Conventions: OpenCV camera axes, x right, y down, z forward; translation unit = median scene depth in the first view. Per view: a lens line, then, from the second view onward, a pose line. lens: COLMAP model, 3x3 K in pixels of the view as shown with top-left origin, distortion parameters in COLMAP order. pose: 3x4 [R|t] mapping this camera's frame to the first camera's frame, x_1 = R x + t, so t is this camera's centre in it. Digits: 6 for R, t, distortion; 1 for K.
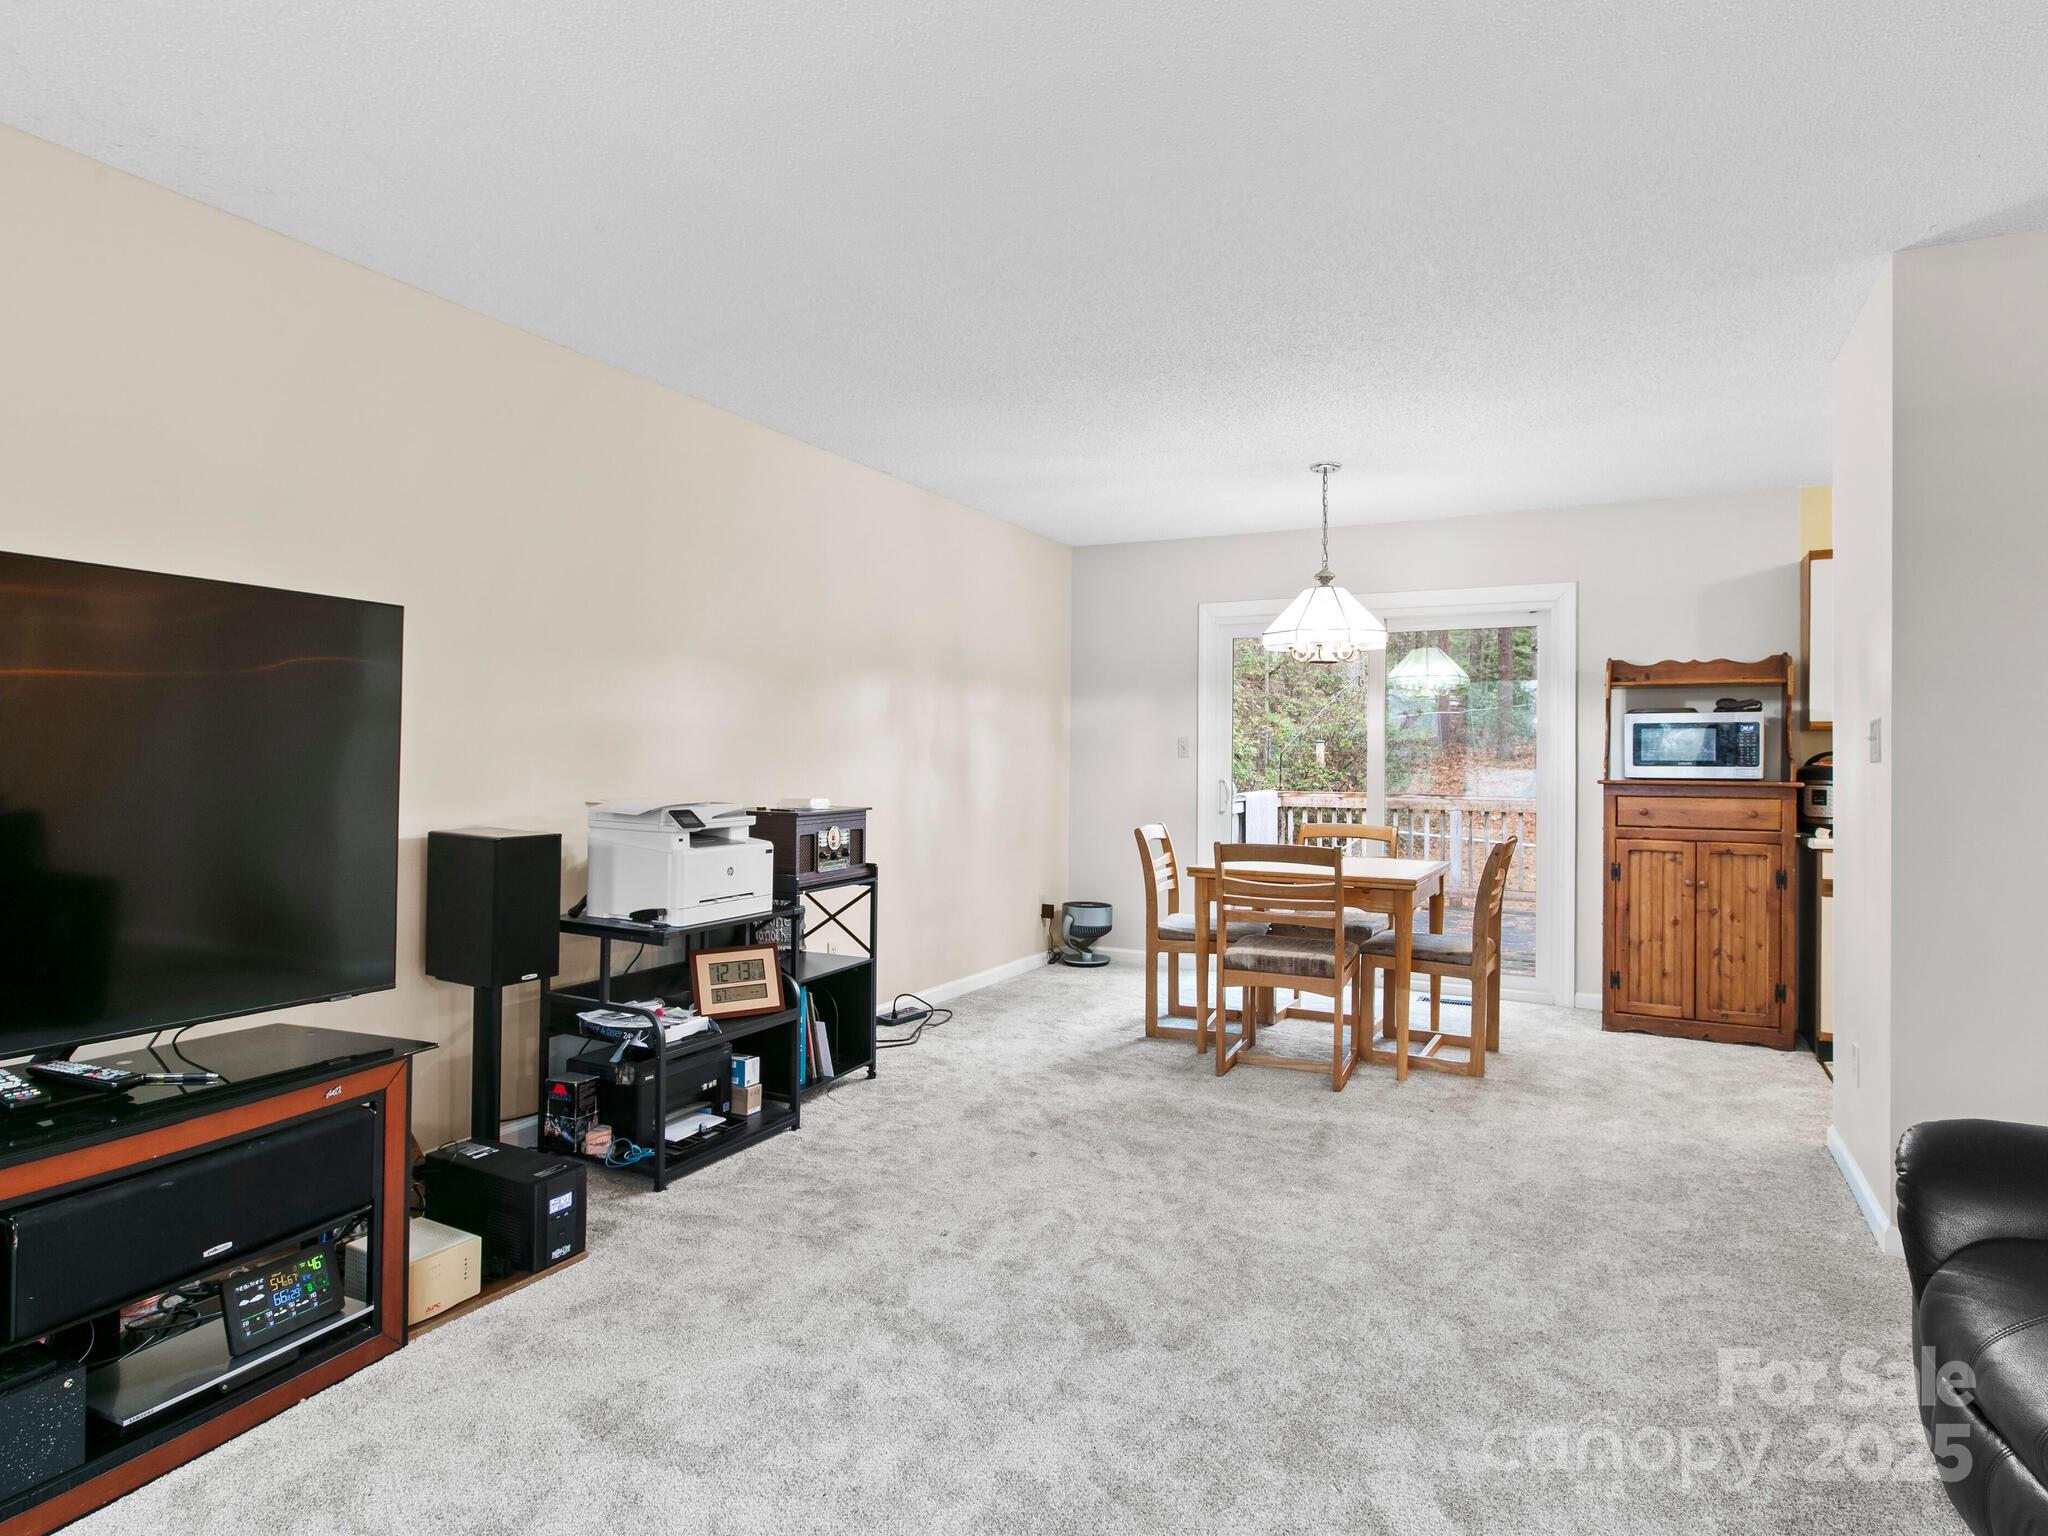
lens RADIAL K [[1143.2, 0, 1031.7], [0, 1143.2, 755.2], [0, 0, 1]] dist [0.001261, -0.000125]
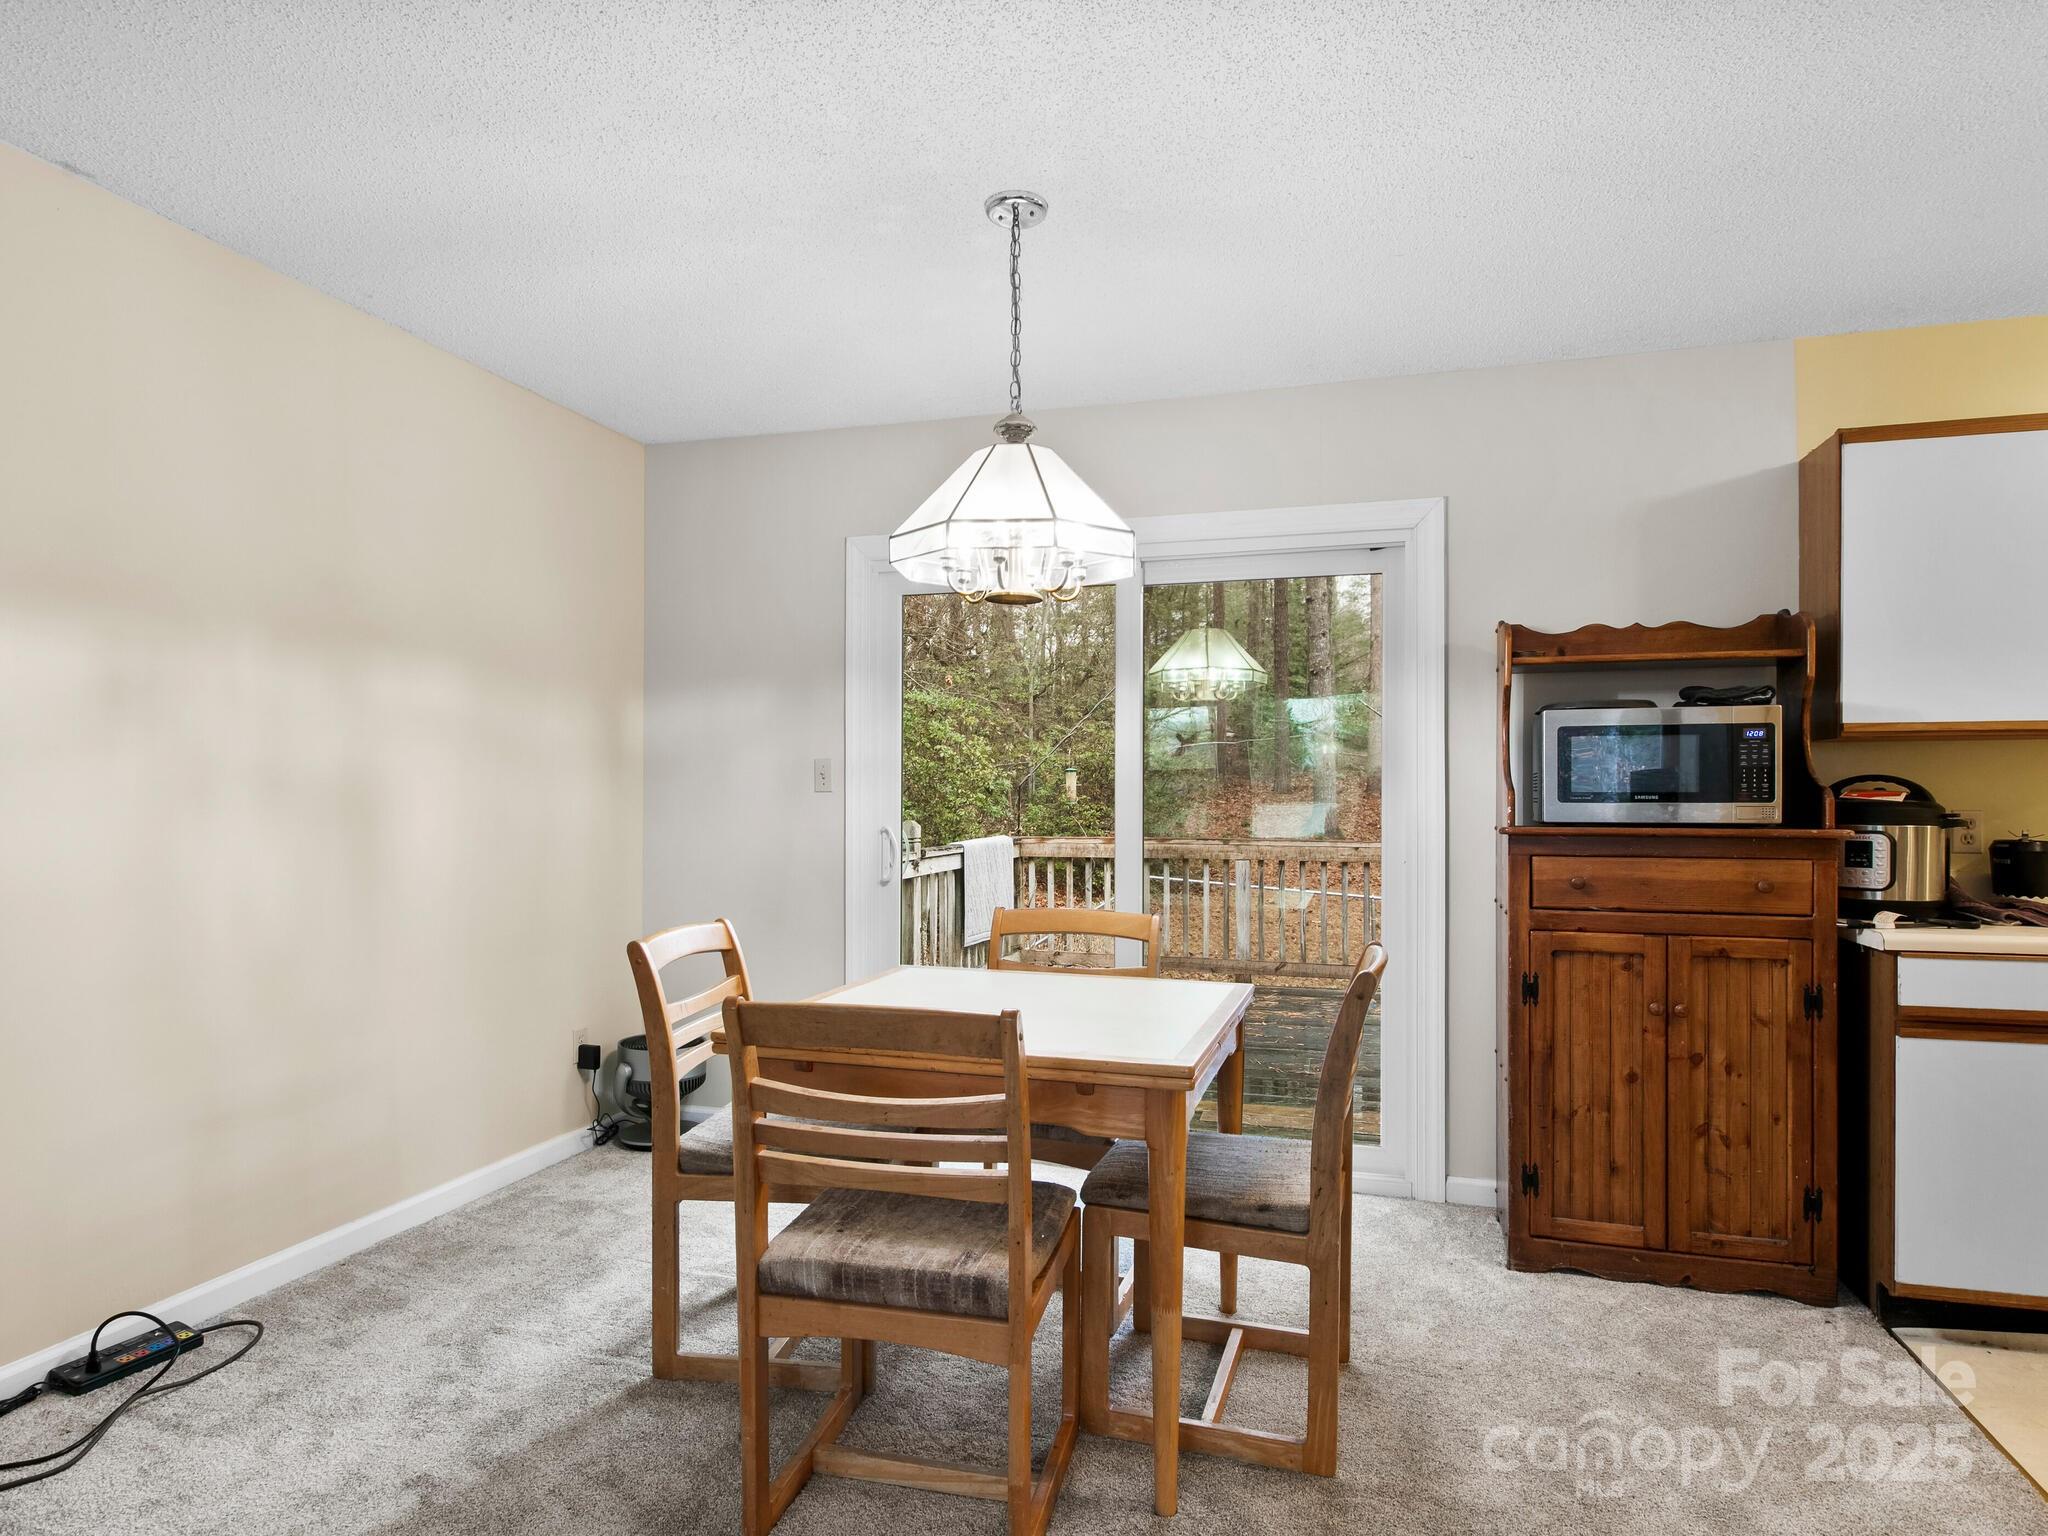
lens RADIAL K [[1172.7, 0, 1035.3], [0, 1172.7, 793.9], [0, 0, 1]] dist [-0.000363, -0.002272]
pose [[0.981709, -0.005960, 0.190294, 0.162606], [0.005372, 0.999979, 0.003609, 0.001998], [-0.190312, -0.002521, 0.981720, 0.484318]]
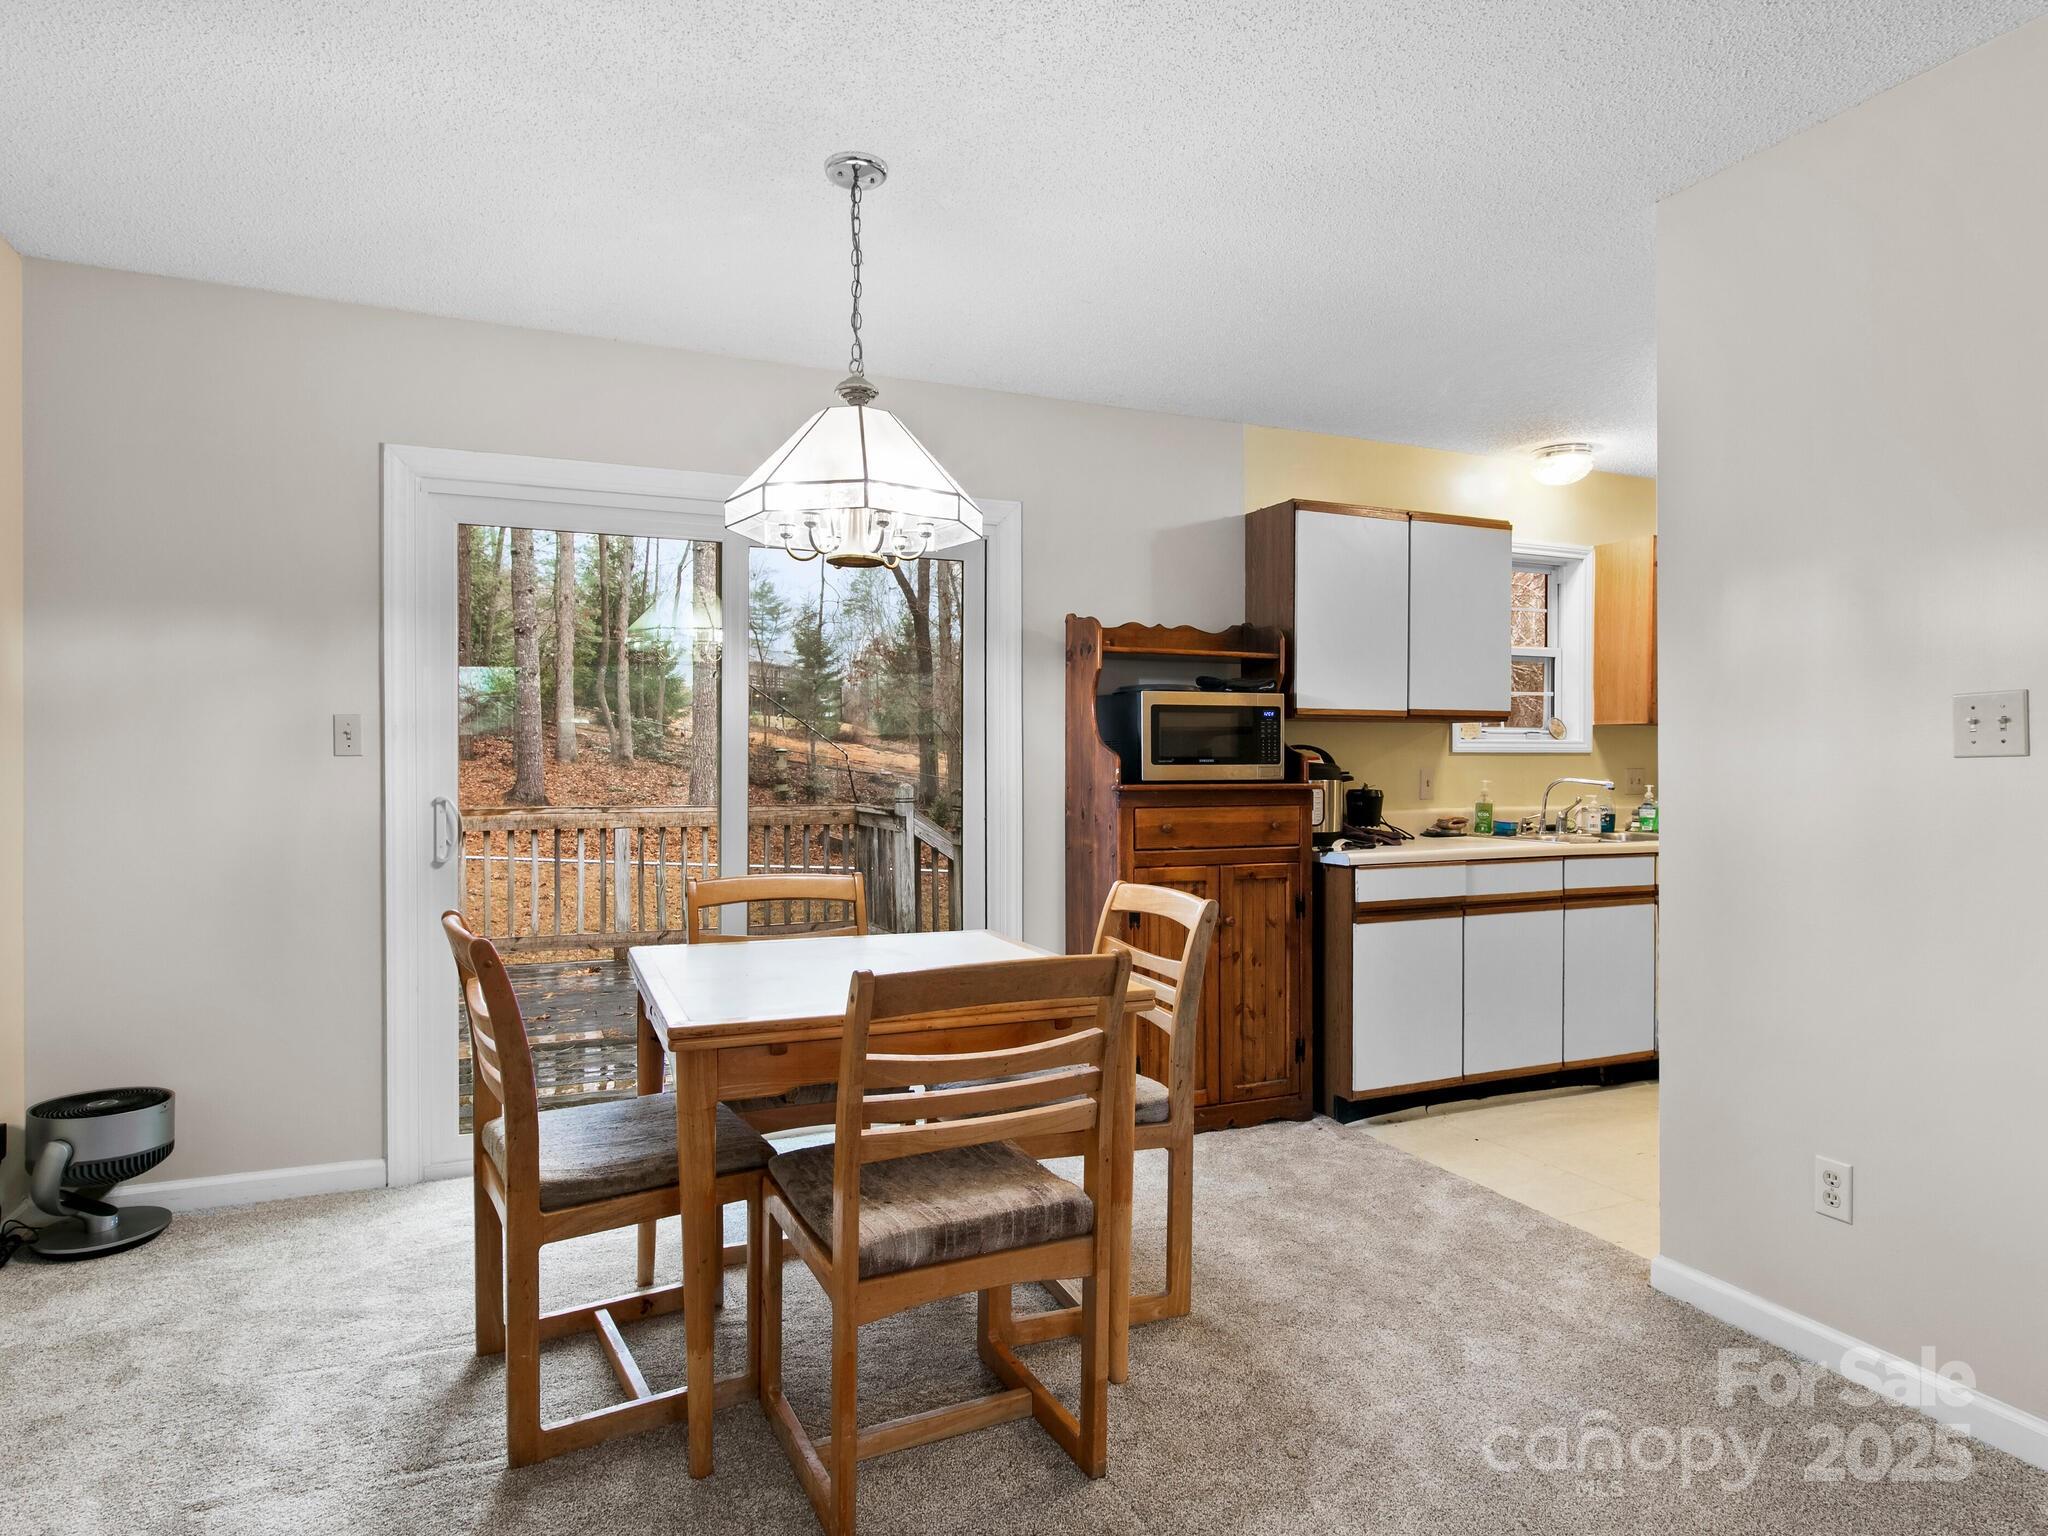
lens RADIAL K [[1188.9, 0, 1024.0], [0, 1188.9, 768.0], [0, 0, 1]] dist [-0.004163, -0.000516]
pose [[0.630904, -0.010918, 0.775784, -0.098306], [0.001808, 0.999919, 0.012602, 0.002210], [-0.775859, -0.006548, 0.630873, 0.602041]]
